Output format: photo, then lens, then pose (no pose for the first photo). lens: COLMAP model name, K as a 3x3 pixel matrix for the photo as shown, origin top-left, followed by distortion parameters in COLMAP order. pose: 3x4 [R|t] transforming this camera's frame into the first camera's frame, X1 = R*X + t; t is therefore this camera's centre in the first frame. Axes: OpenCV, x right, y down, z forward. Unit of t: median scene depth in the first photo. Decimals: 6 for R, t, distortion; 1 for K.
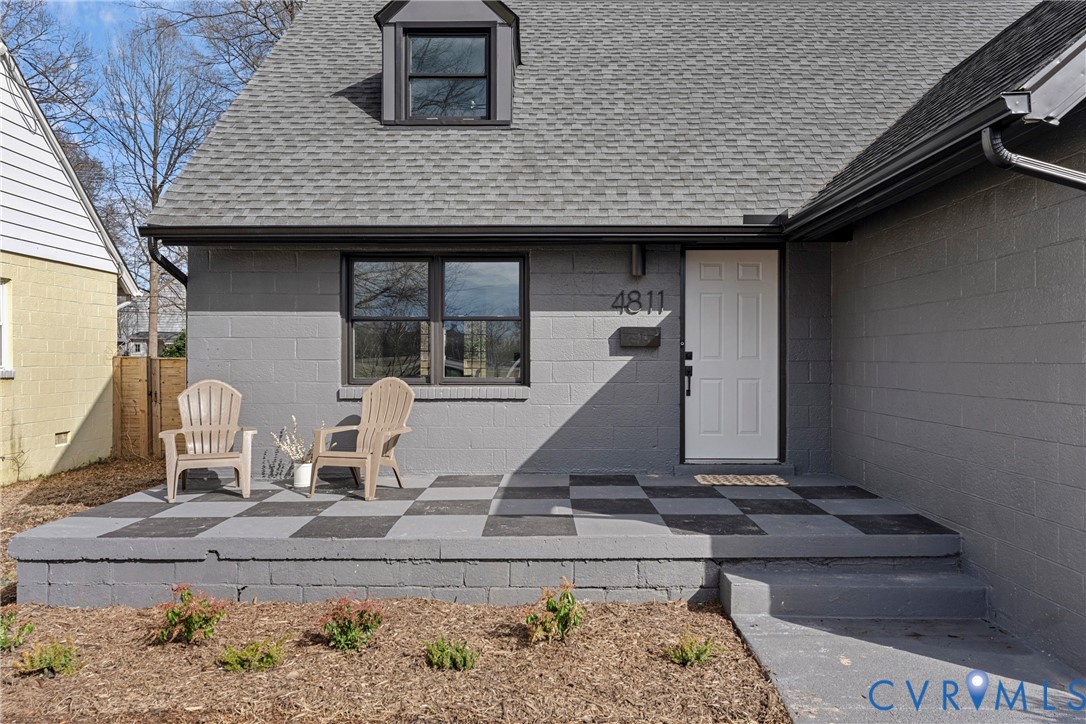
lens RADIAL K [[850.9, 0, 541.6], [0, 850.9, 360.8], [0, 0, 1]] dist [0.002125, 0.003457]
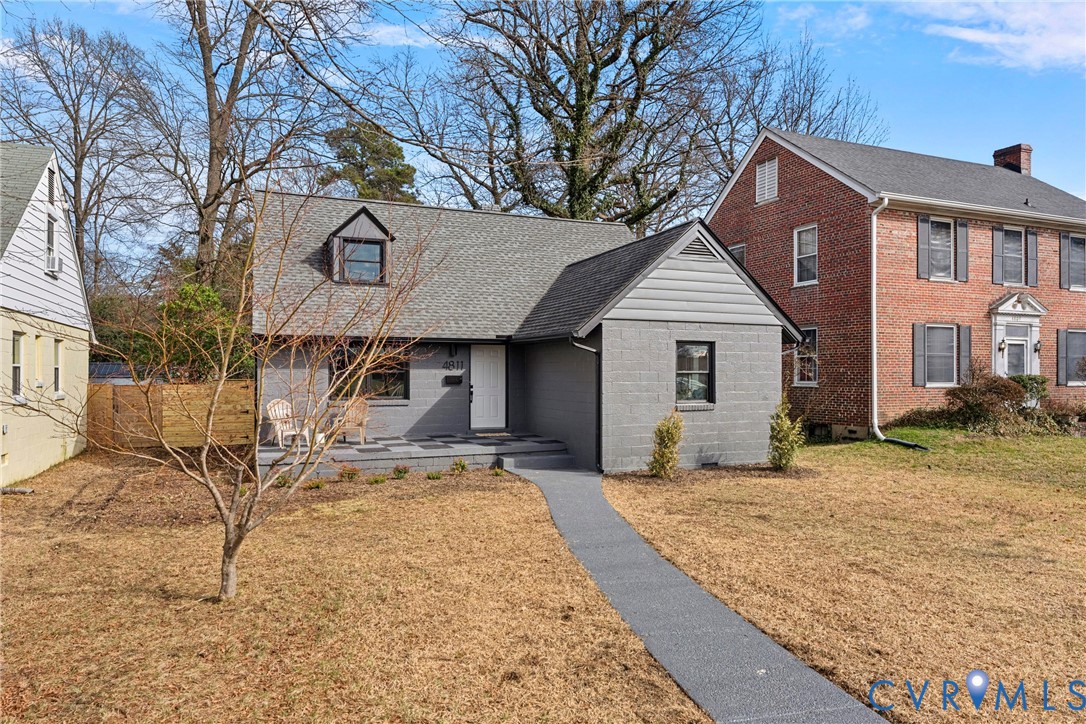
lens RADIAL K [[725.3, 0, 543.6], [0, 725.3, 365.2], [0, 0, 1]] dist [0.001247, 0.000263]
pose [[0.922108, 0.004217, 0.386909, -0.465747], [0.000310, 0.999932, -0.011636, -0.045166], [-0.386932, 0.010849, 0.922044, -1.068987]]
